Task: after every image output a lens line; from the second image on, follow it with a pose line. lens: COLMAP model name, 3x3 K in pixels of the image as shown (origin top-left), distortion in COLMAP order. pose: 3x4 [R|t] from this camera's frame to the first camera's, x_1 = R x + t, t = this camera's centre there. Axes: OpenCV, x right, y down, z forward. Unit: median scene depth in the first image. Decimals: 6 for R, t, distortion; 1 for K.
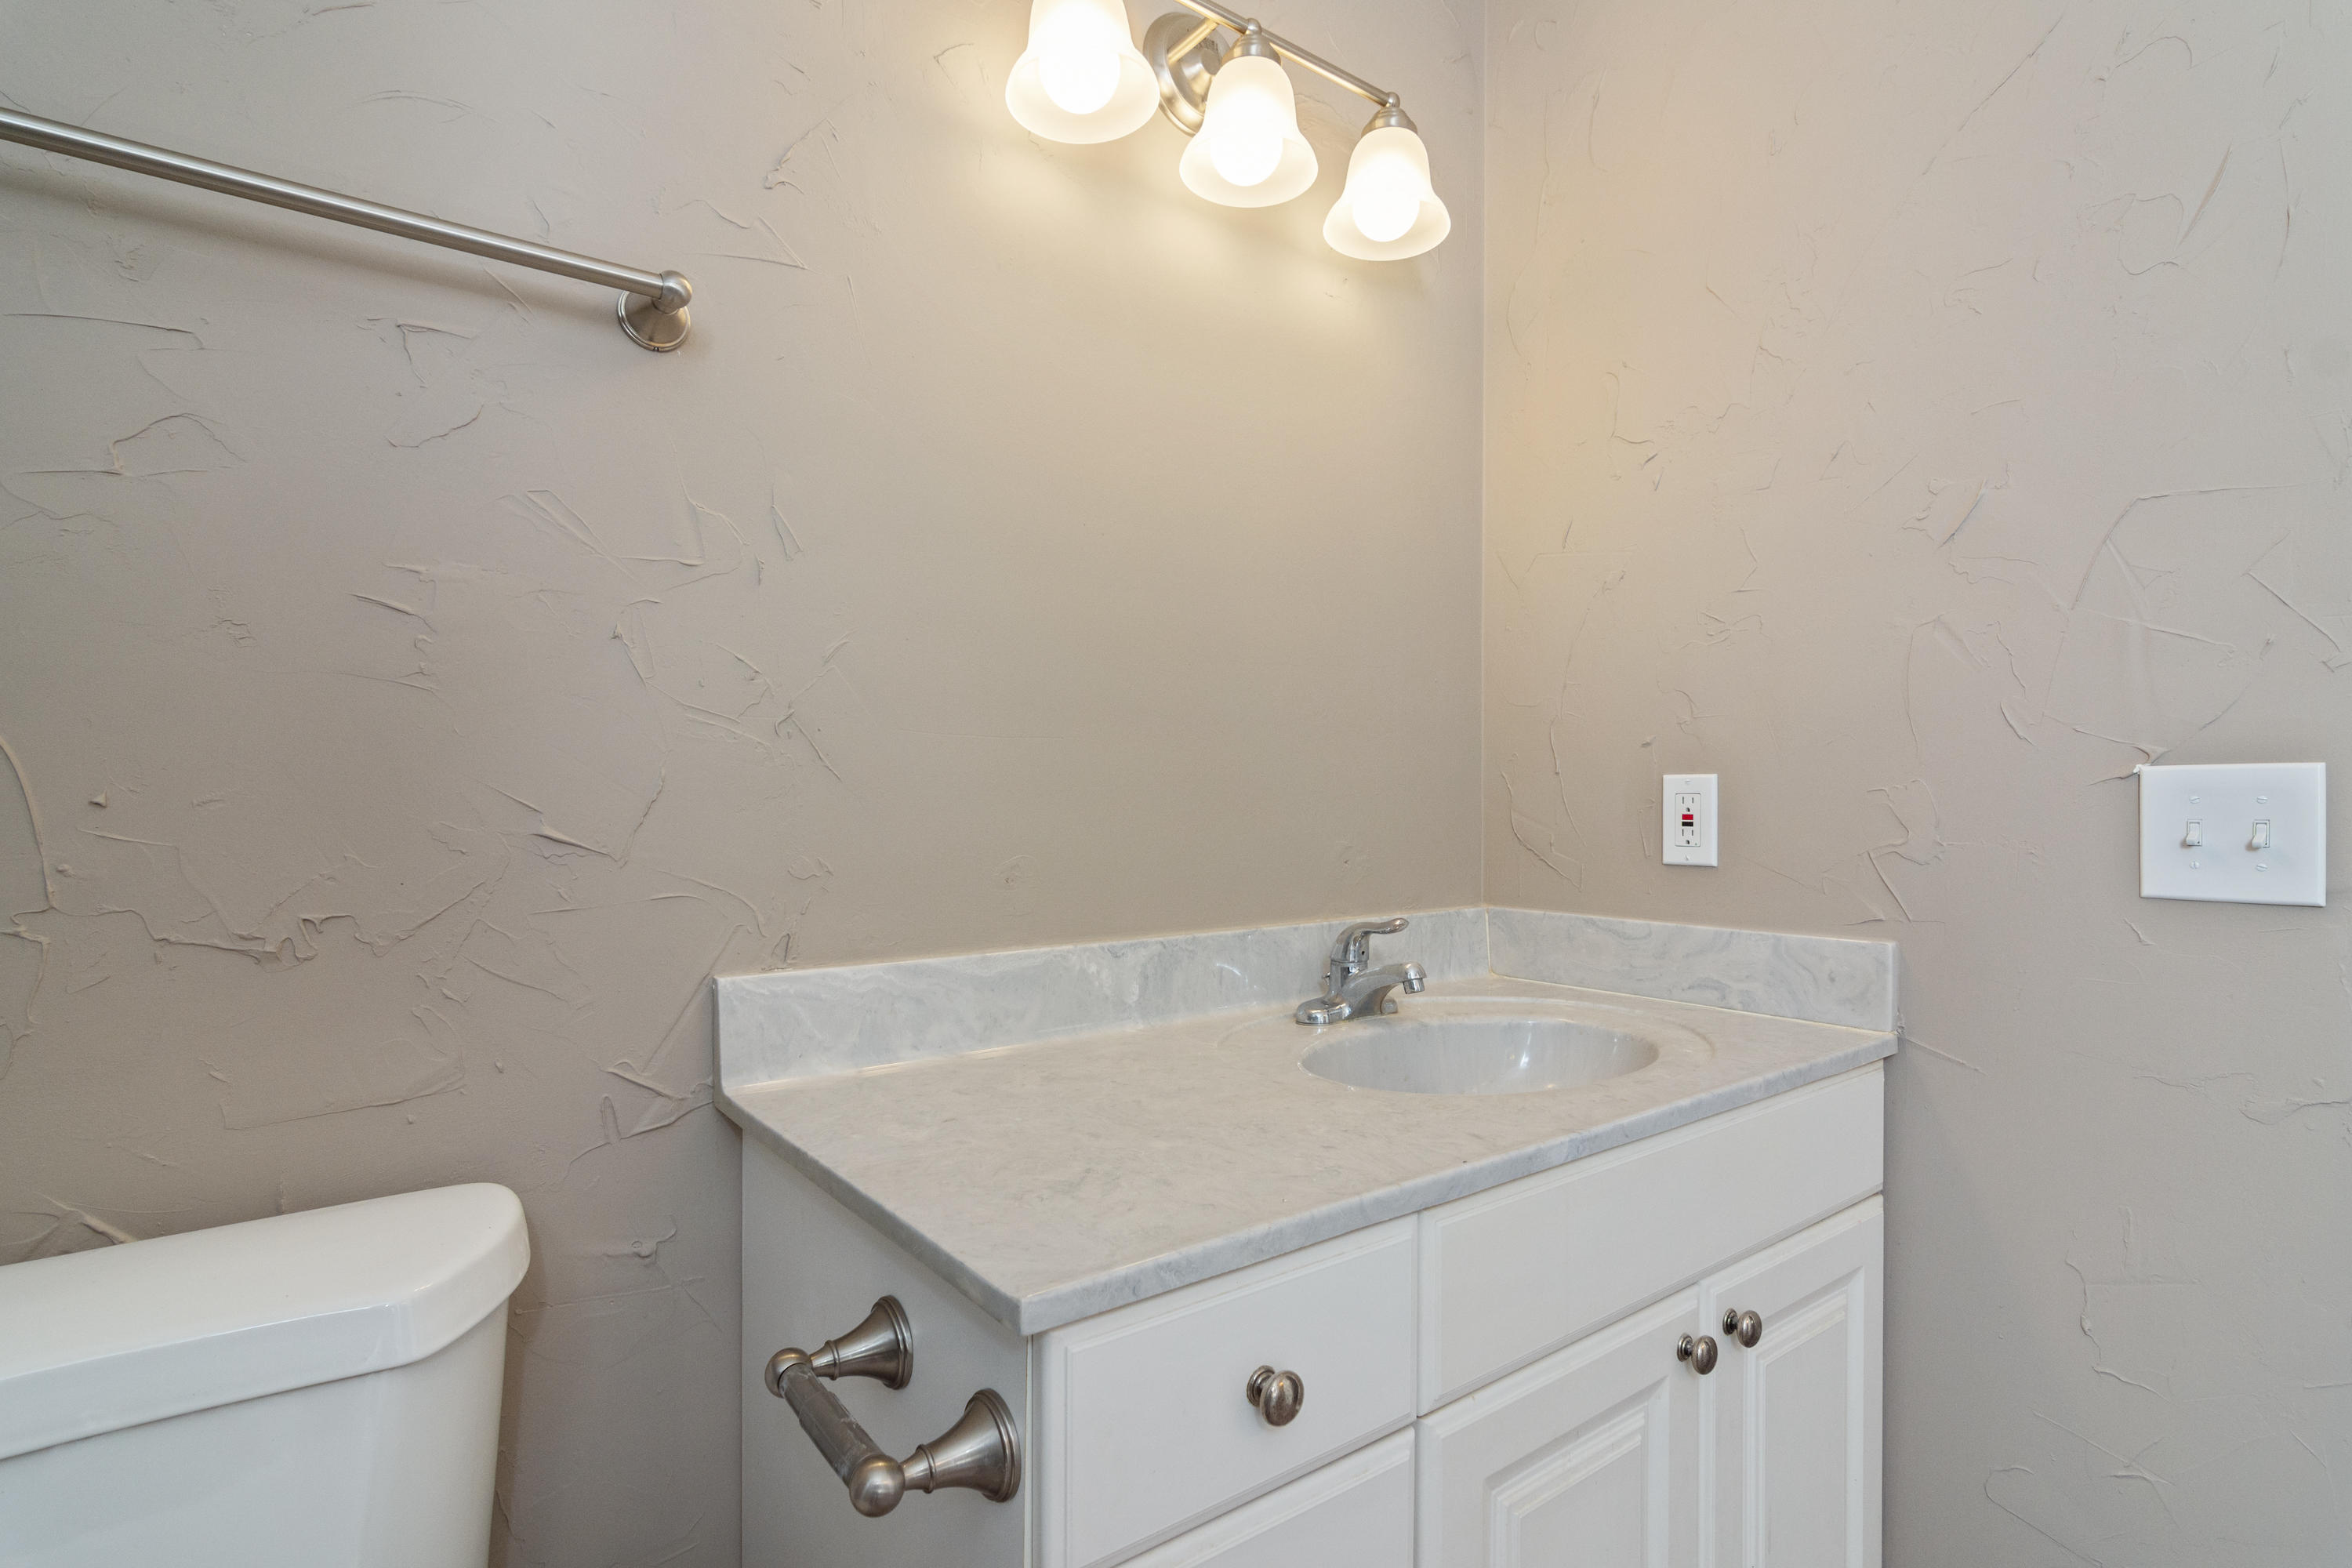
lens RADIAL K [[1147.2, 0, 1138.0], [0, 1147.2, 803.9], [0, 0, 1]] dist [-0.001857, -0.000266]
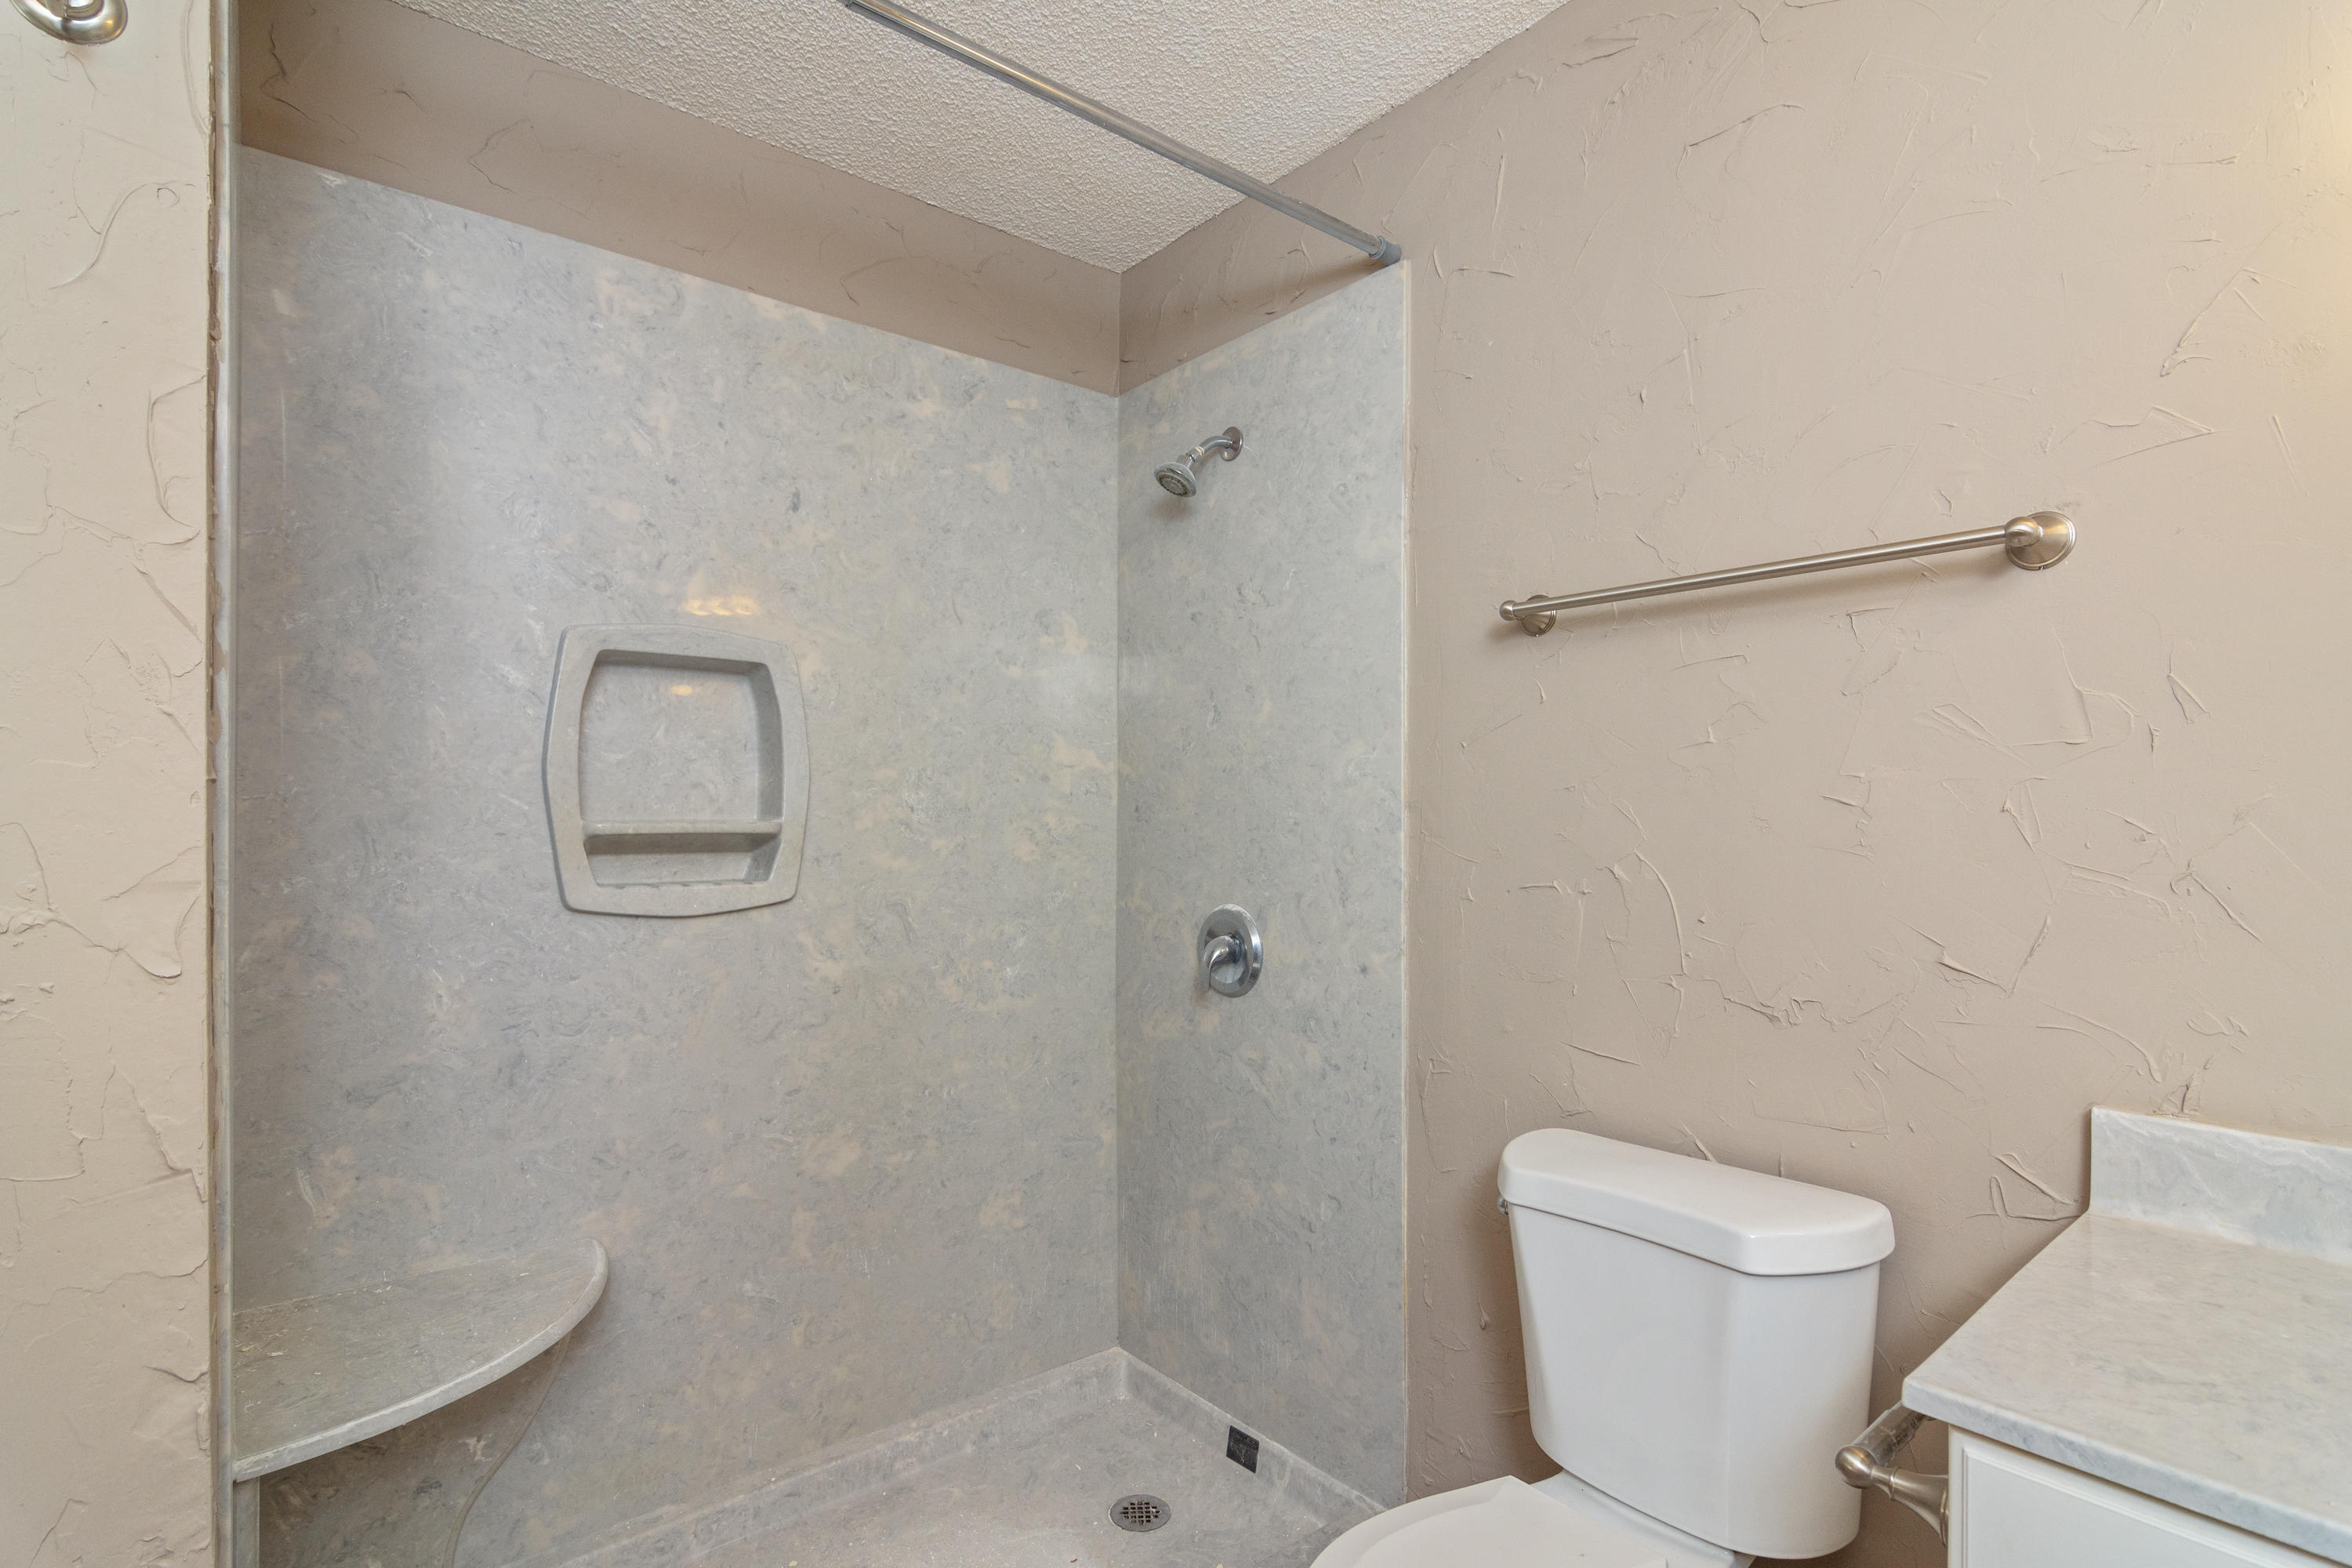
lens RADIAL K [[1113.6, 0, 1175.0], [0, 1113.6, 820.2], [0, 0, 1]] dist [-0.001172, 0.000368]
pose [[0.048481, 0.005191, -0.998811, 0.584779], [0.001869, 0.999984, 0.005288, -0.118673], [0.998822, -0.002123, 0.048470, 0.037218]]
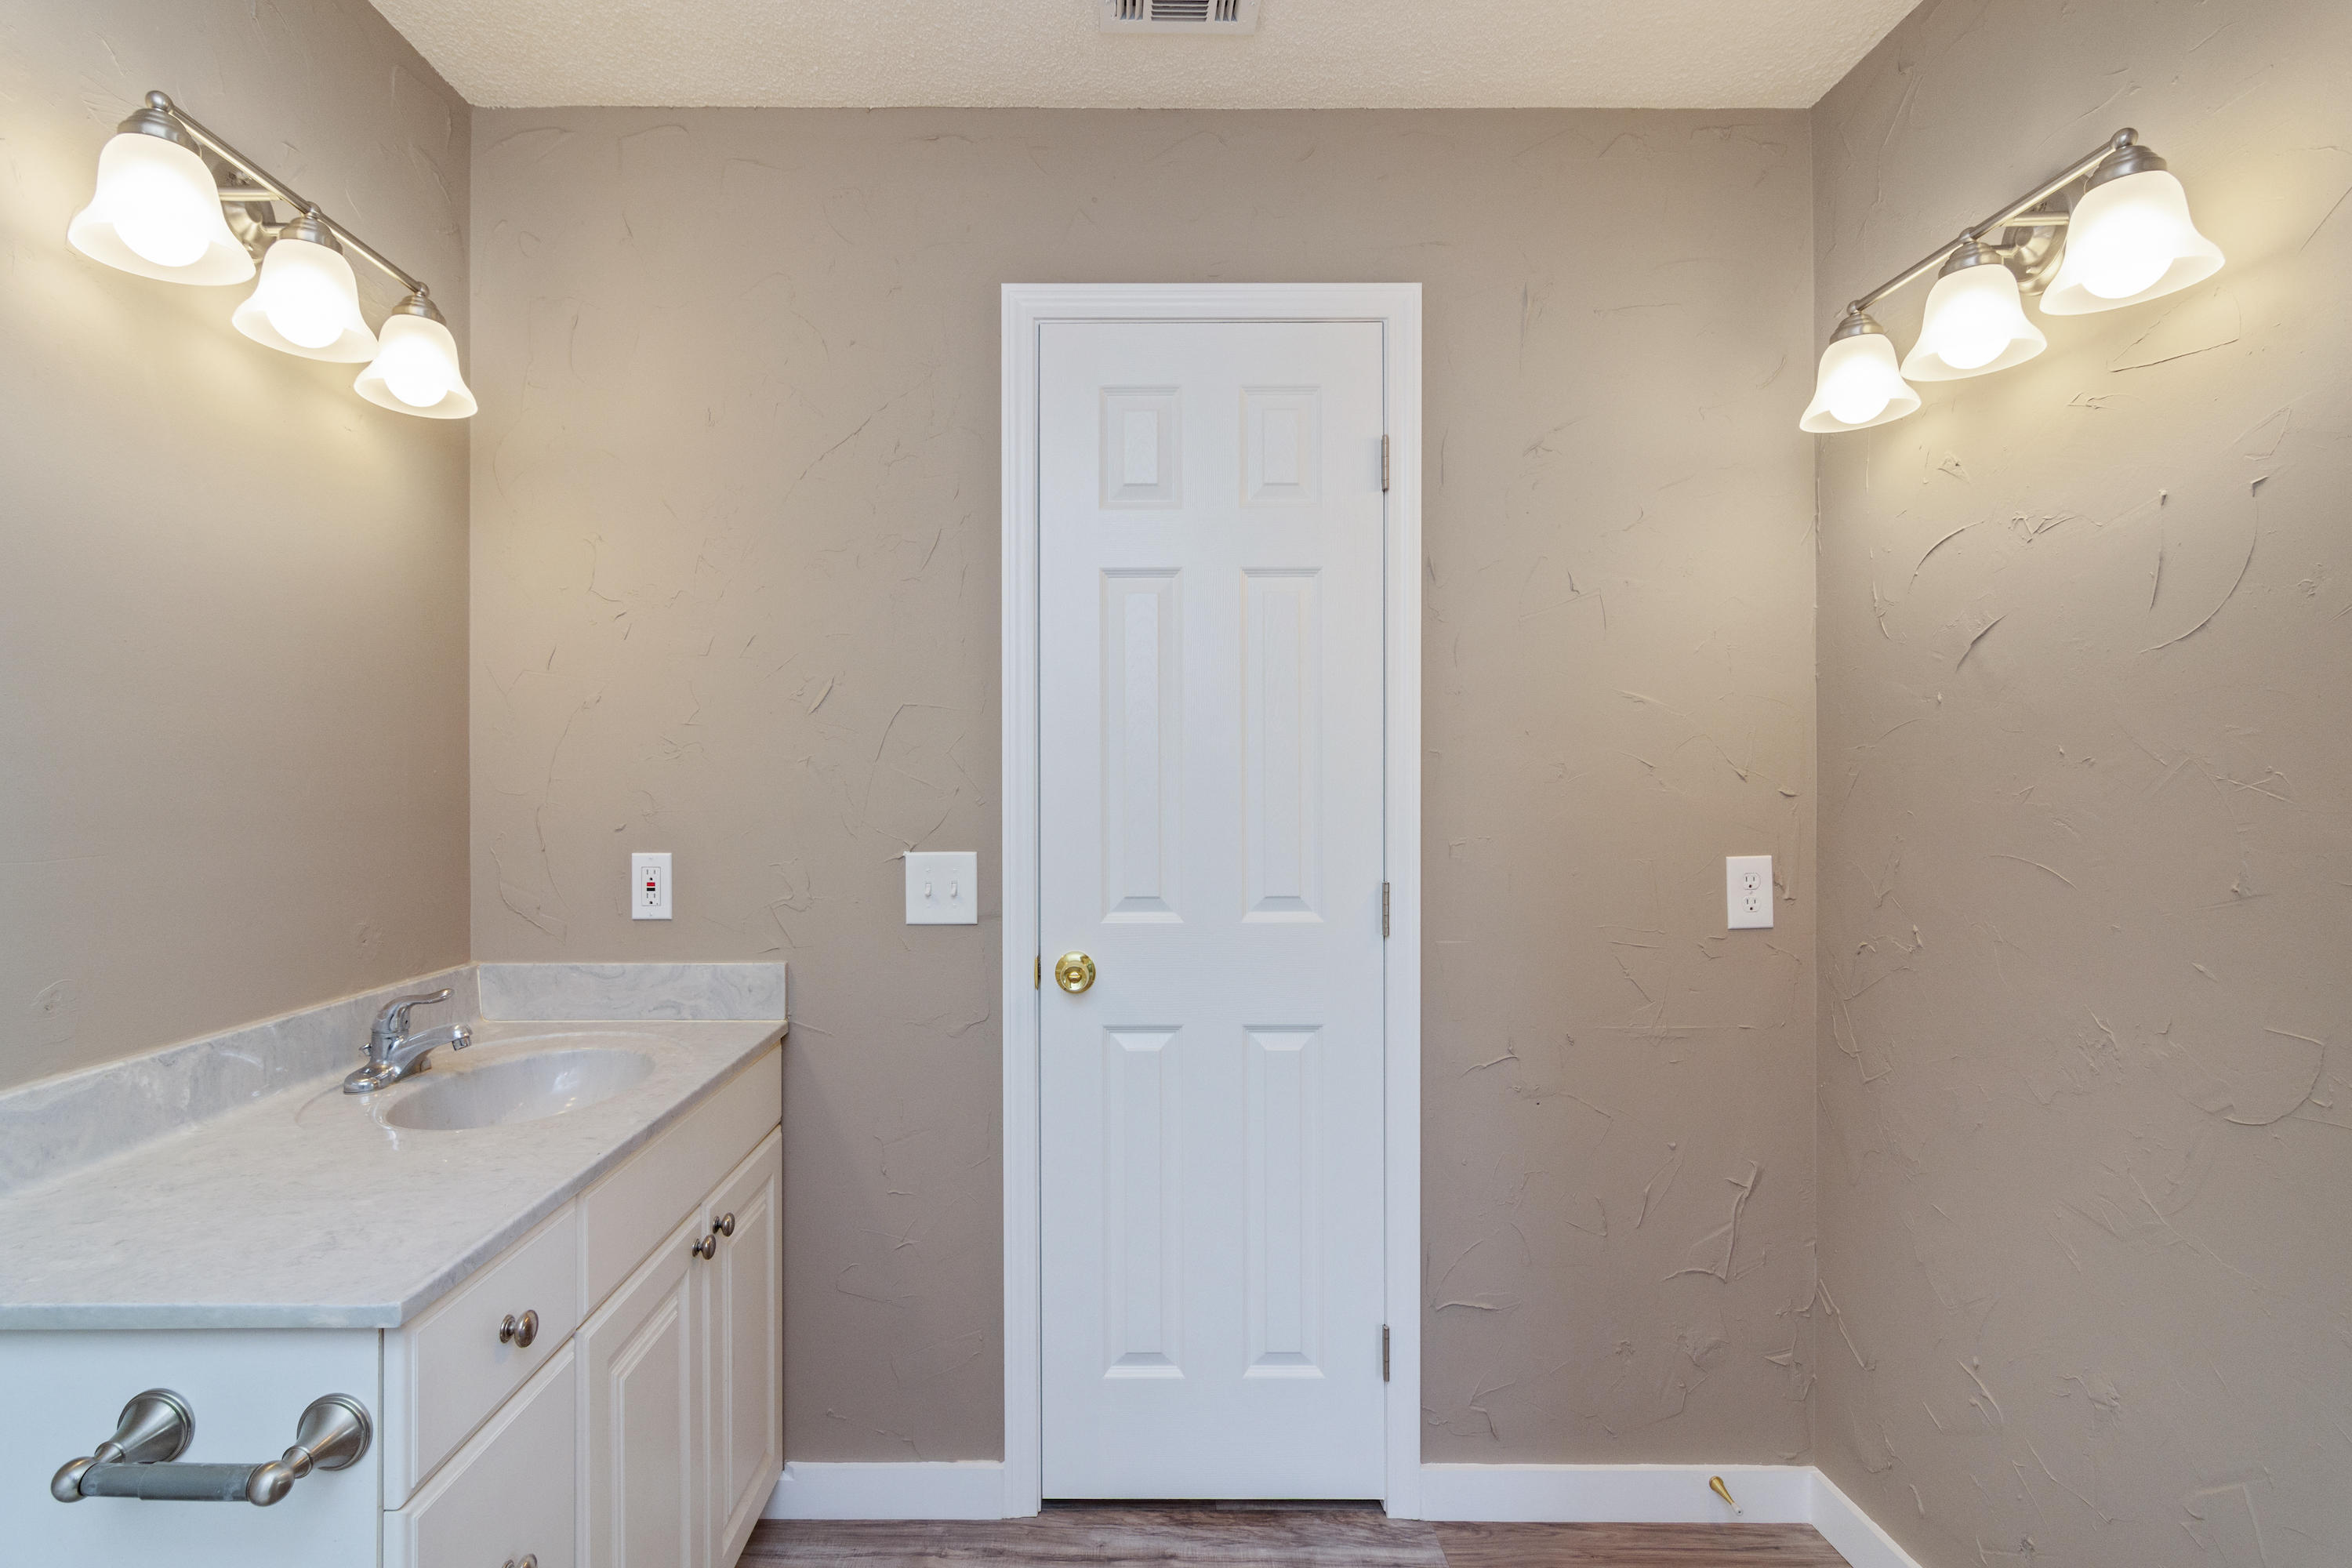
lens RADIAL K [[1209.6, 0, 1118.7], [0, 1209.6, 777.7], [0, 0, 1]] dist [0.001570, 0.001244]
pose [[0.588307, 0.002720, 0.808633, -0.414981], [0.004770, 0.999965, -0.006834, -0.118635], [-0.808624, 0.007878, 0.588273, -0.347614]]
